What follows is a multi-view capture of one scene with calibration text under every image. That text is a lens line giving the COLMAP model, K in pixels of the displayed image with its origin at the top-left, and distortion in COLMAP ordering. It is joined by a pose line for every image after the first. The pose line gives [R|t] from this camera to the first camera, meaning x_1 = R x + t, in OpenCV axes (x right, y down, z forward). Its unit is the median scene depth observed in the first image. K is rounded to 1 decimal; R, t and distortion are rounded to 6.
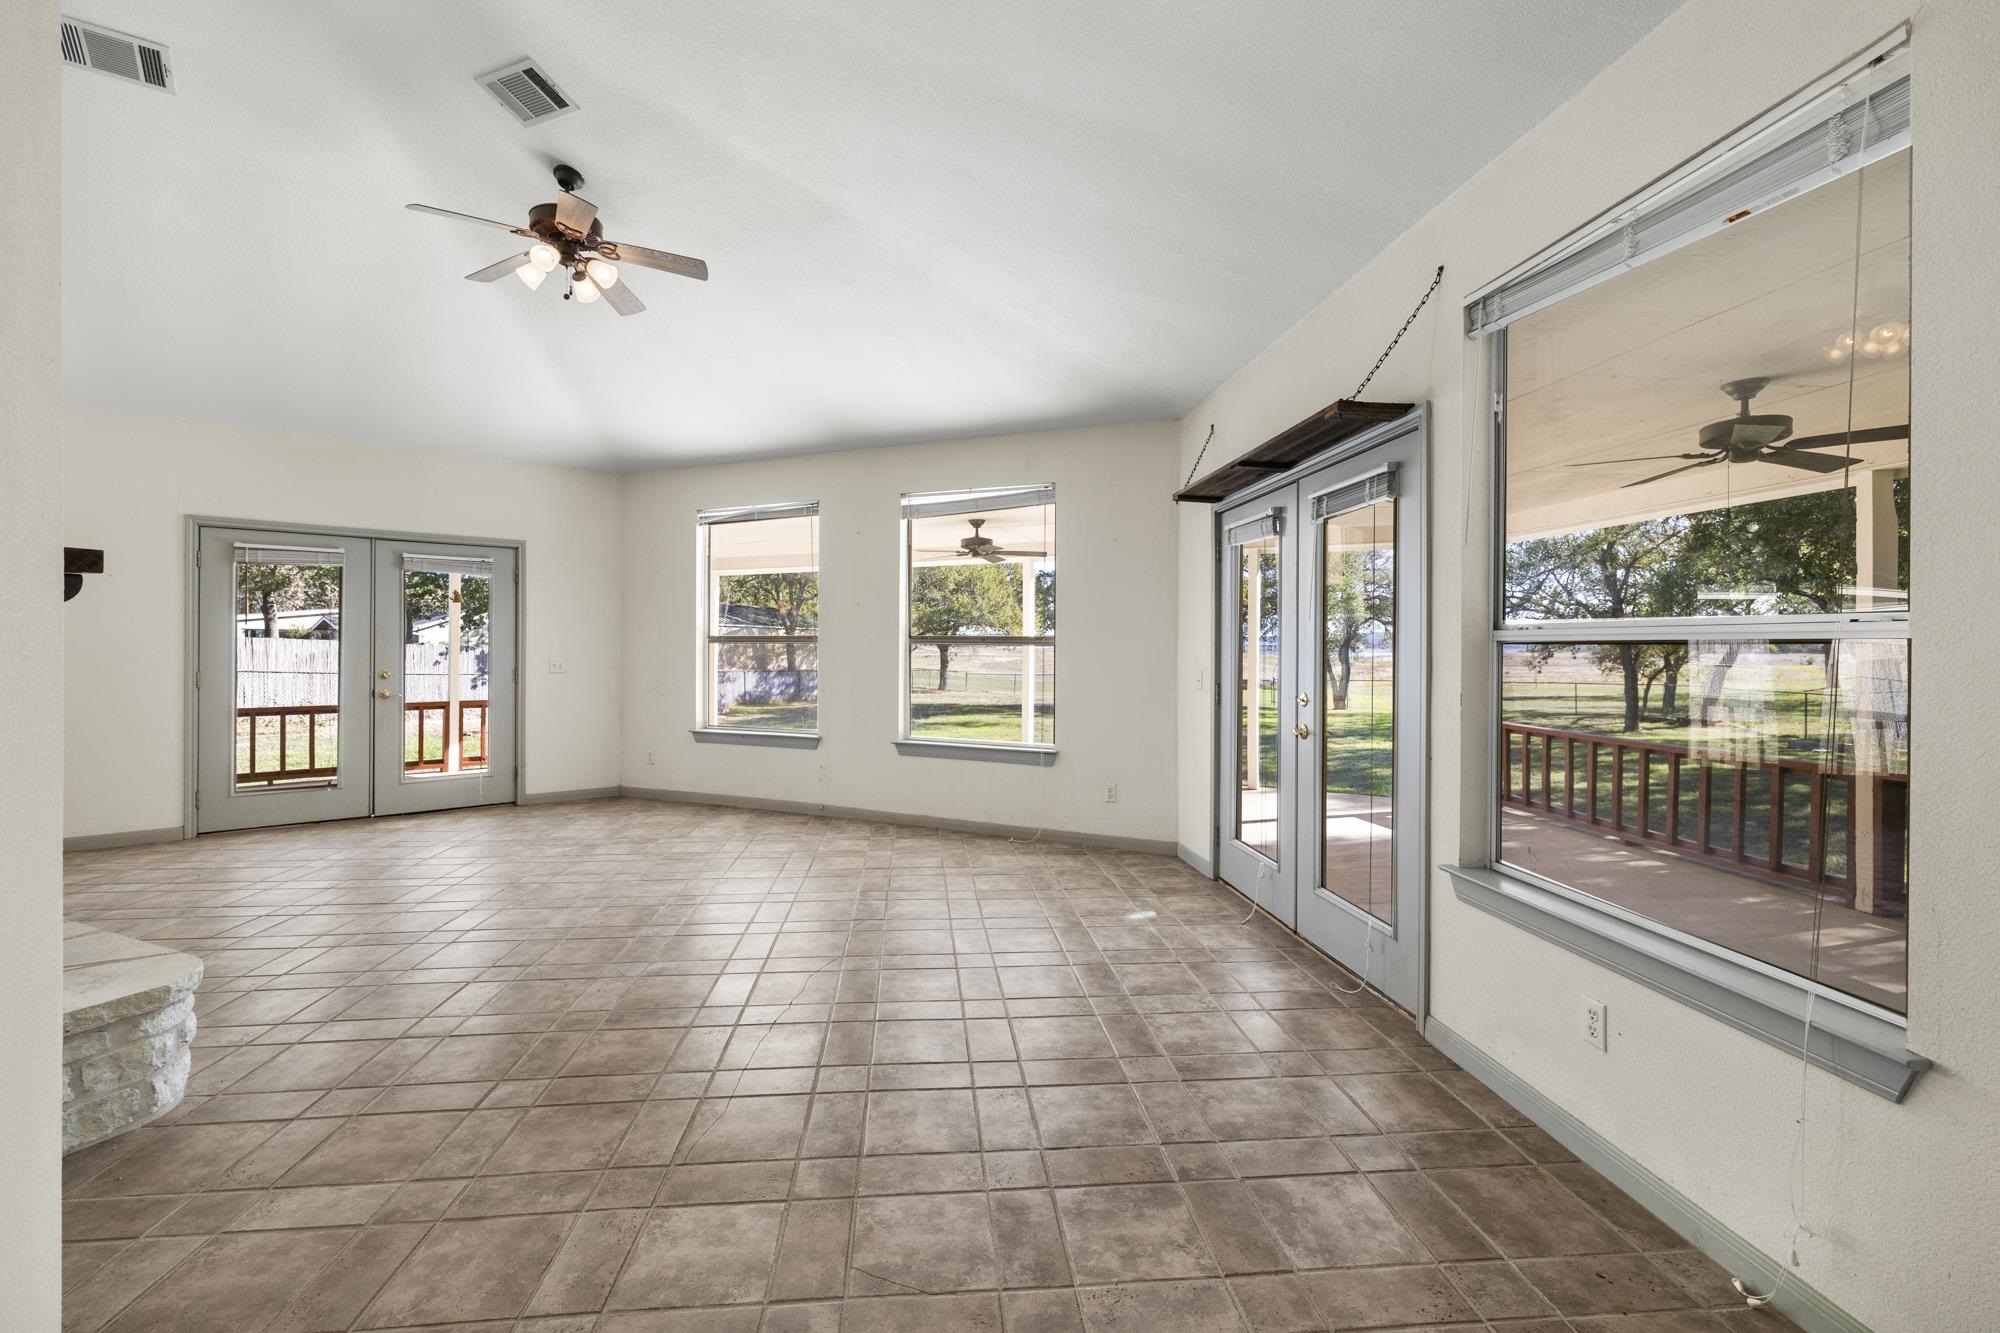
lens RADIAL K [[846.8, 0, 991.8], [0, 846.8, 644.8], [0, 0, 1]] dist [-0.001162, -0.000121]
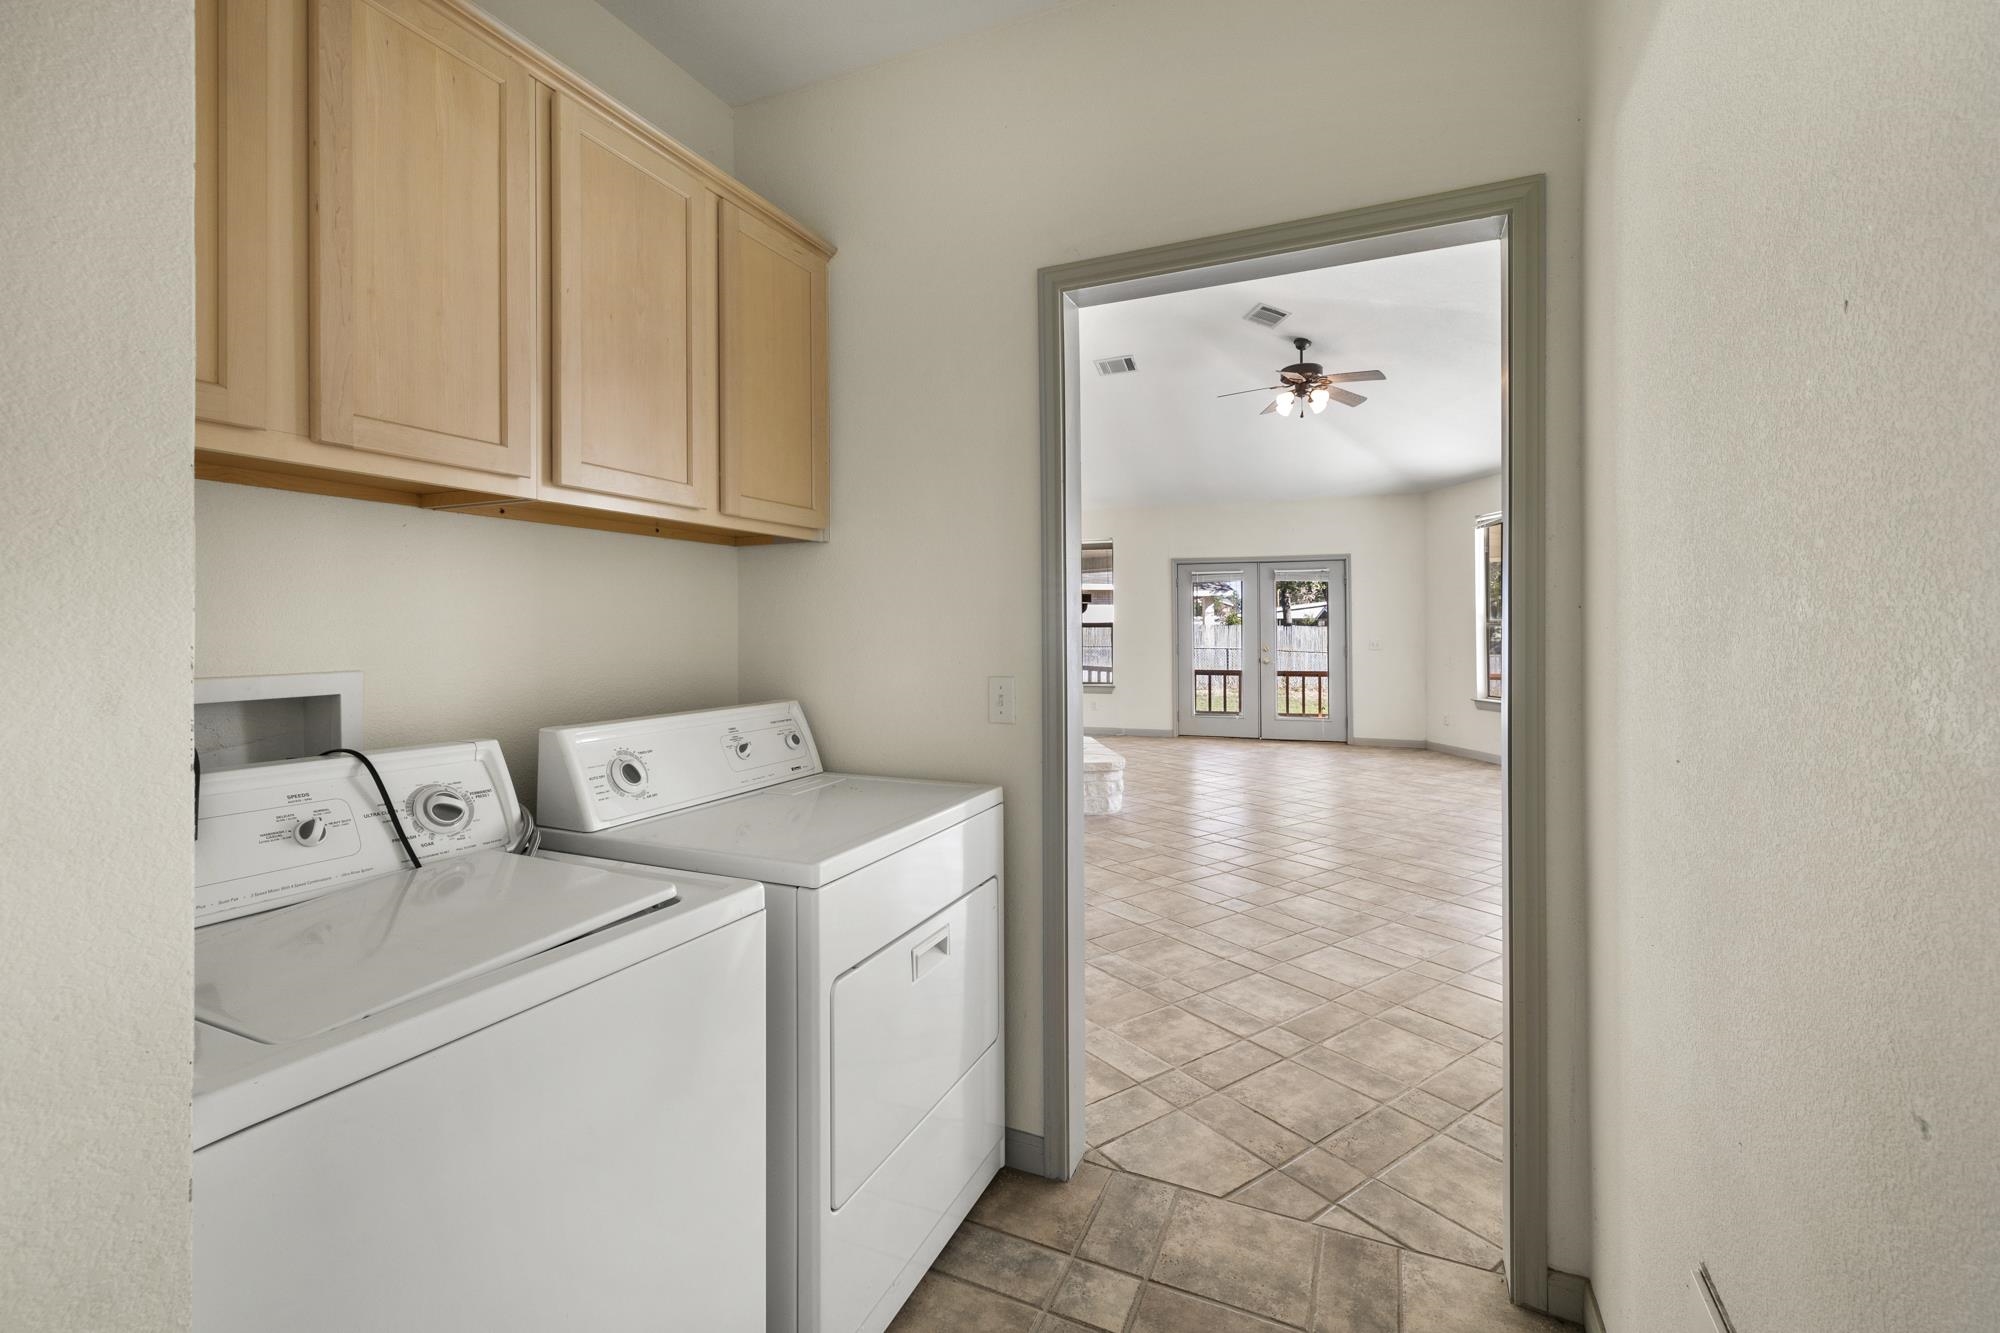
lens RADIAL K [[846.8, 0, 991.8], [0, 846.8, 644.8], [0, 0, 1]] dist [-0.001162, -0.000121]
pose [[0.491874, 0.009486, -0.870615, 0.392022], [0.005939, 0.999881, 0.014250, 0.003044], [0.870646, -0.012180, 0.491759, -0.207737]]
